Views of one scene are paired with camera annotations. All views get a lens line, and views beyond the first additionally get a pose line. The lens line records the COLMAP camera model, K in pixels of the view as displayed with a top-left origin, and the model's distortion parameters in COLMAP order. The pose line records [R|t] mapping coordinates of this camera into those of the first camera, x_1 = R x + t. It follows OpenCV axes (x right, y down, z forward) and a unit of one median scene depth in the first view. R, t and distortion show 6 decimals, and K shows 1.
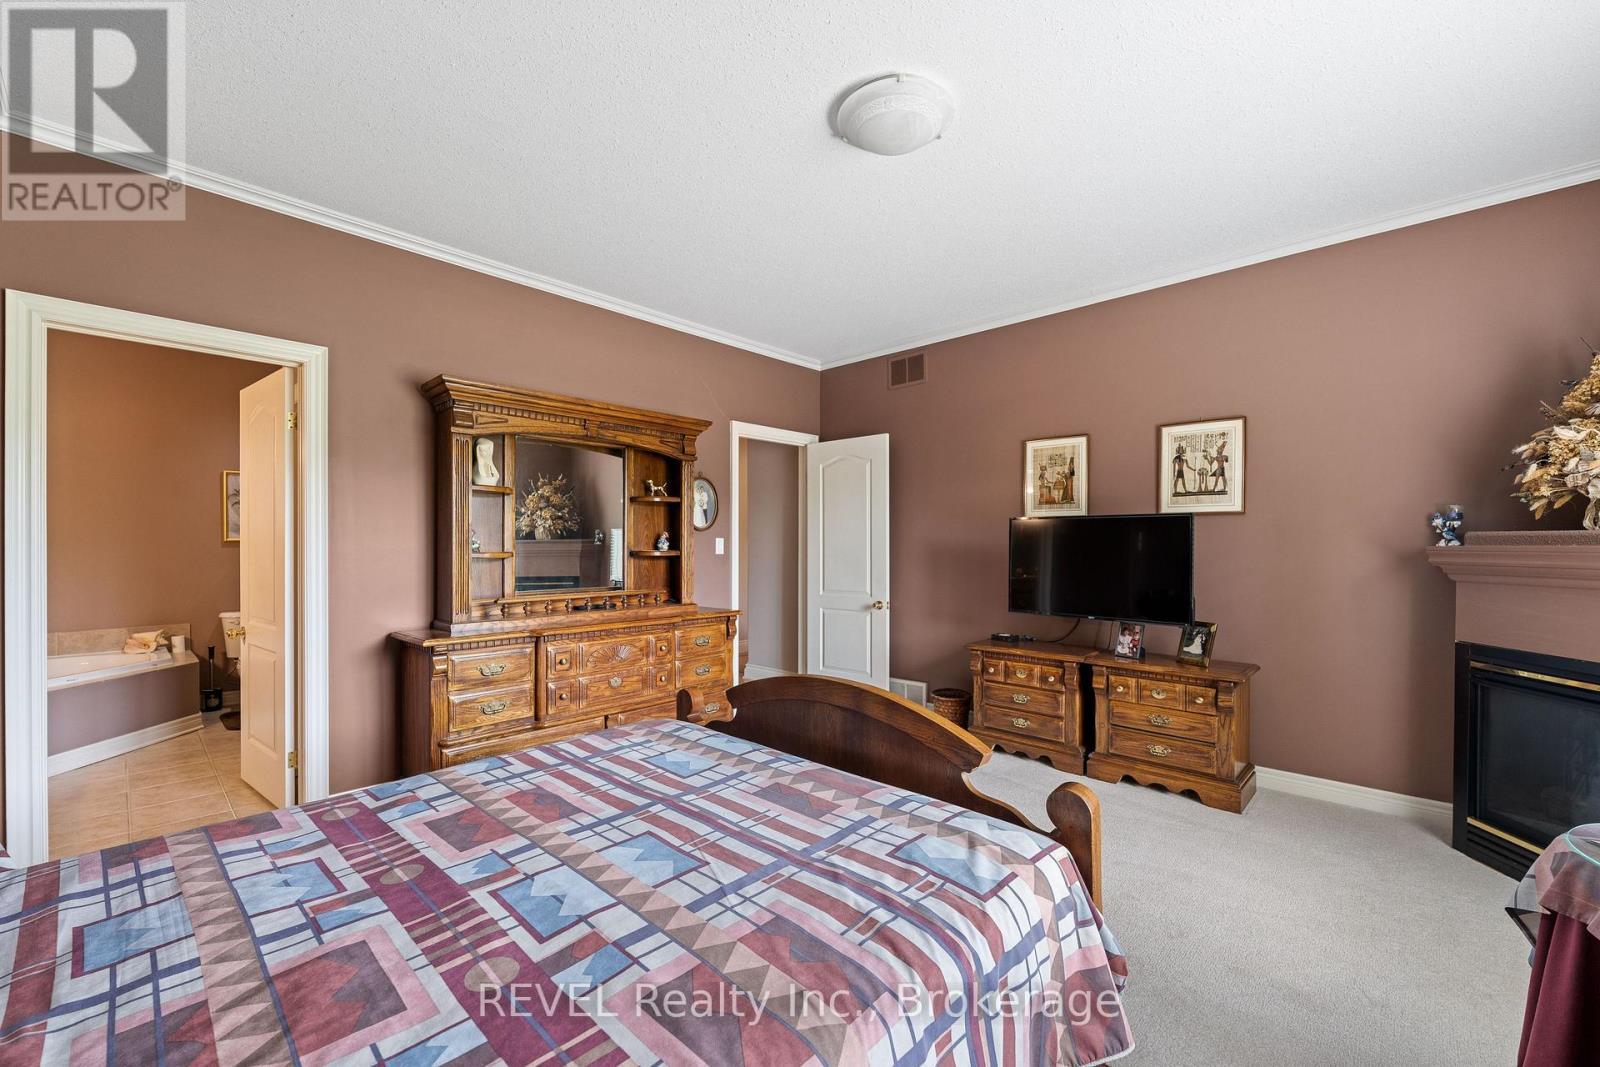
lens RADIAL K [[652.1, 0, 794.9], [0, 652.1, 545.7], [0, 0, 1]] dist [-0.011767, 0.000000]
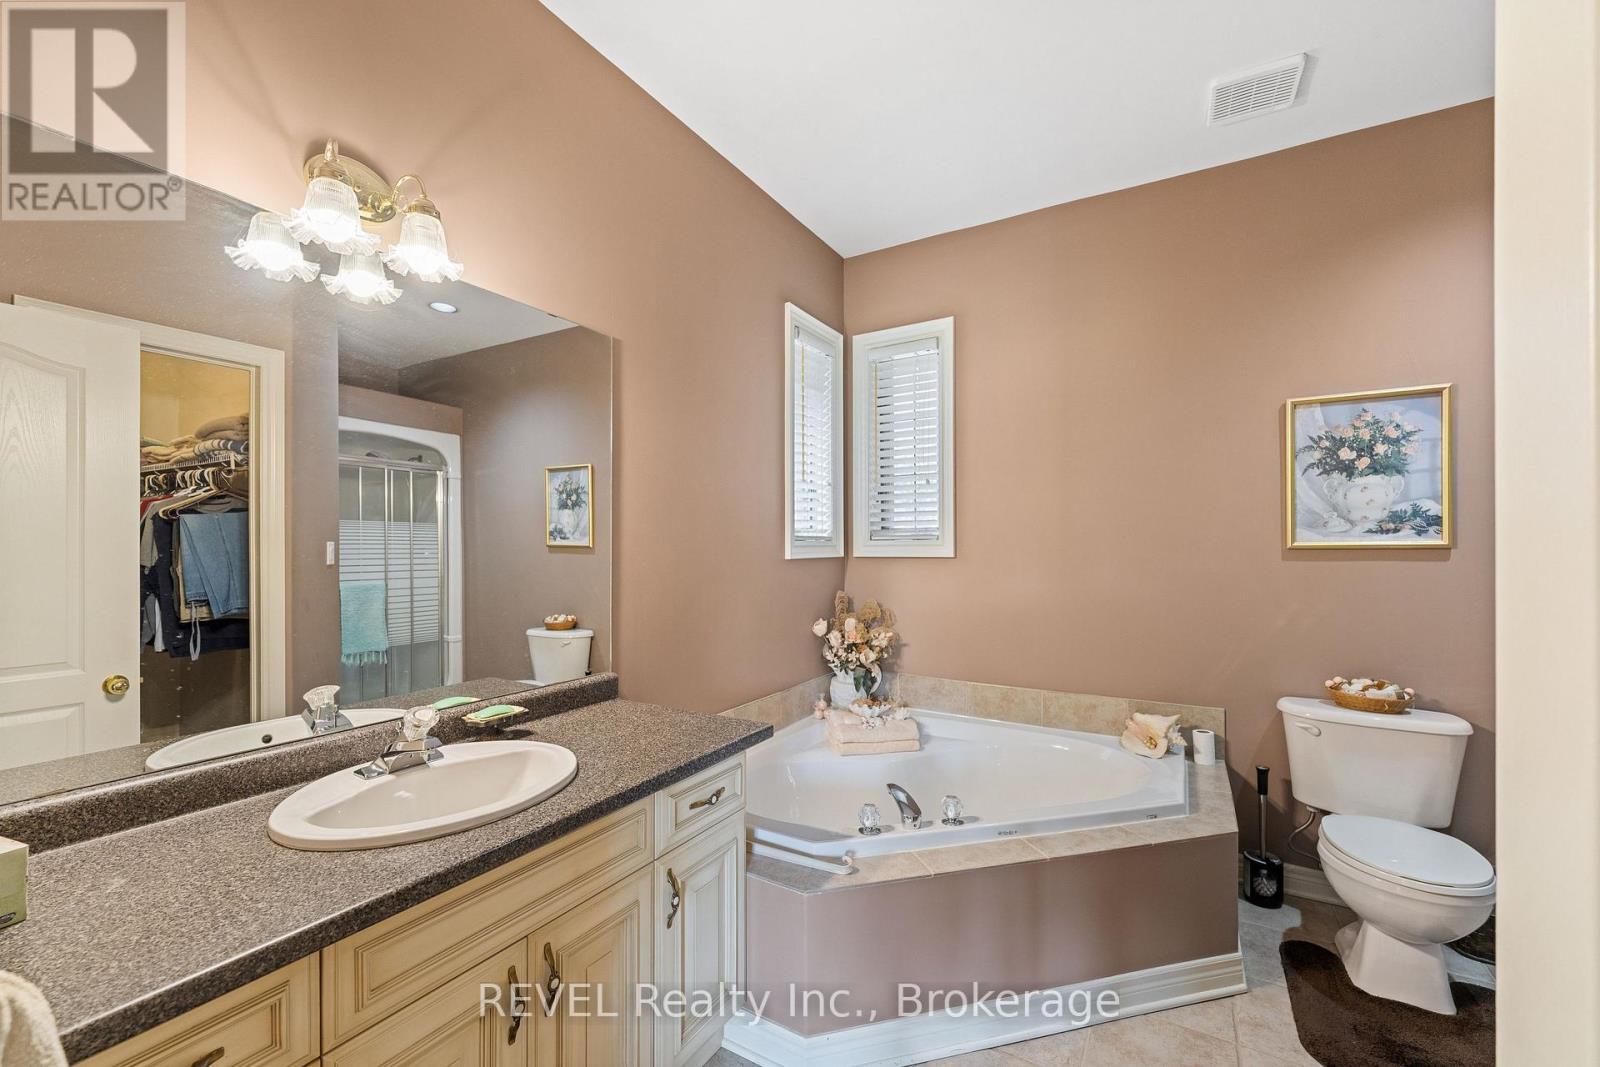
lens RADIAL K [[652.1, 0, 800.3], [0, 652.1, 544.7], [0, 0, 1]] dist [-0.011767, 0.000000]
pose [[0.231896, 0.001089, -0.972740, -1.664227], [-0.000100, 0.999999, 0.001095, -0.032535], [0.972741, -0.000157, 0.231896, 1.787544]]
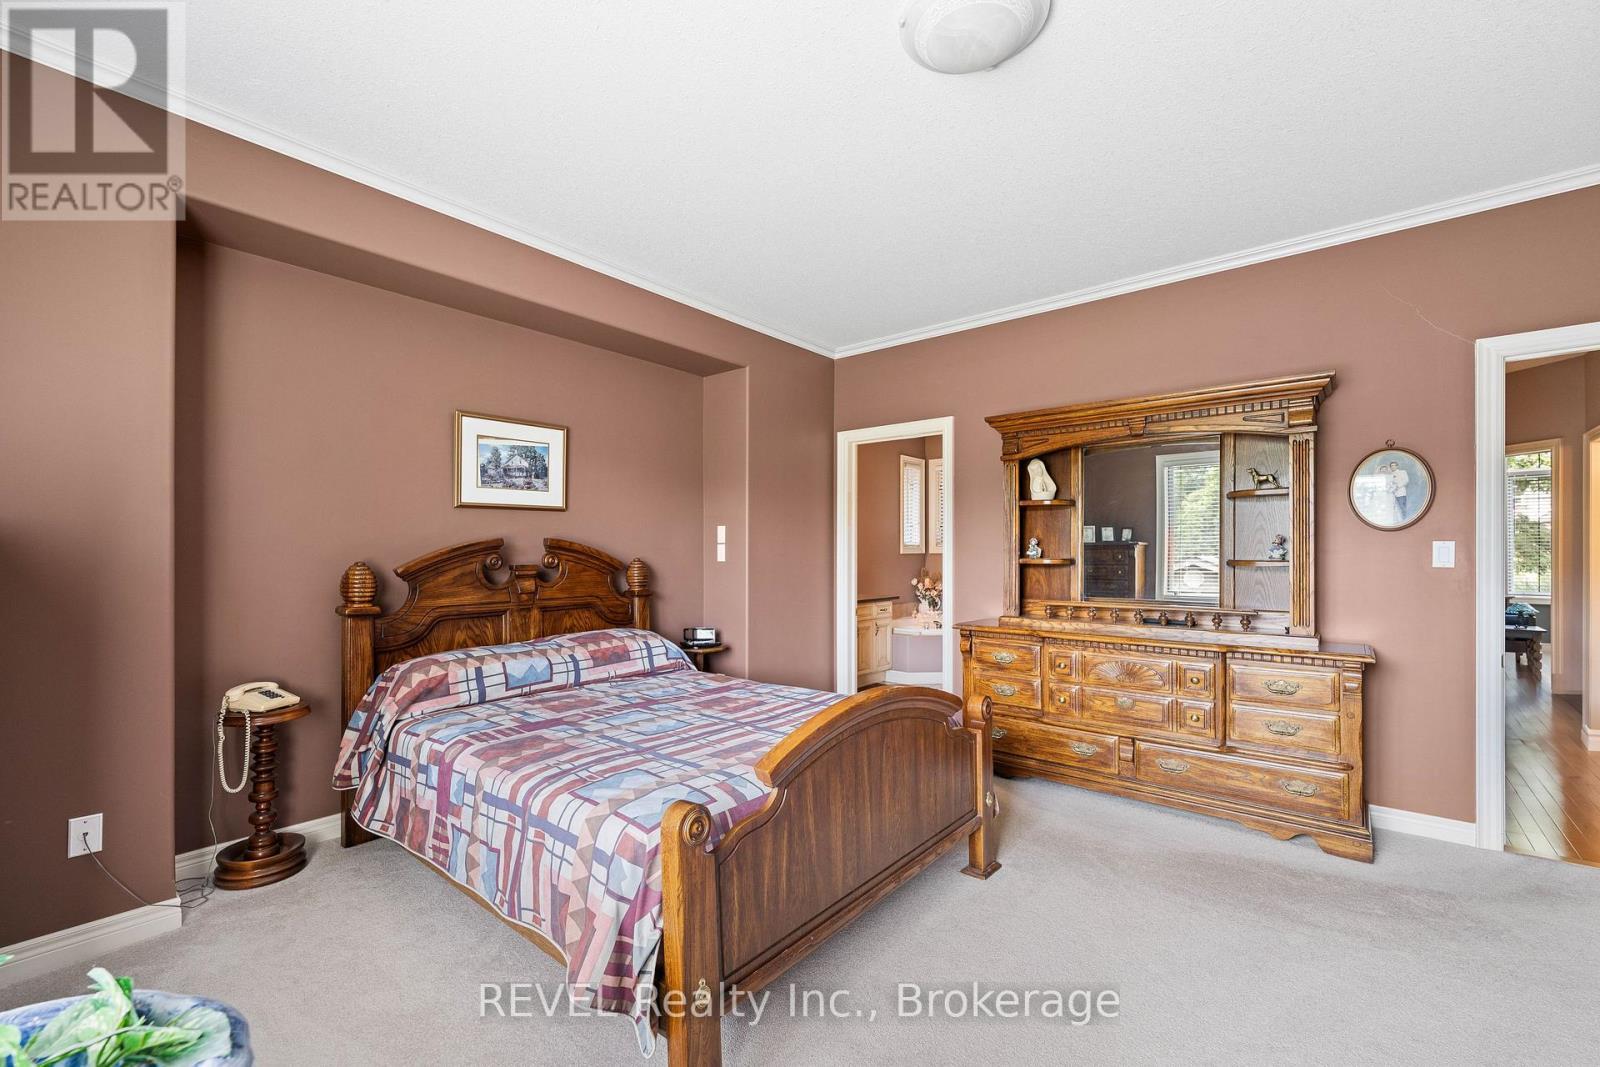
lens RADIAL K [[652.1, 0, 792.2], [0, 652.1, 557.2], [0, 0, 1]] dist [-0.011767, 0.000000]
pose [[0.064756, 0.009316, -0.997858, 1.339886], [-0.001592, 0.999956, 0.009232, -0.004634], [0.997900, 0.000990, 0.064768, 1.049802]]
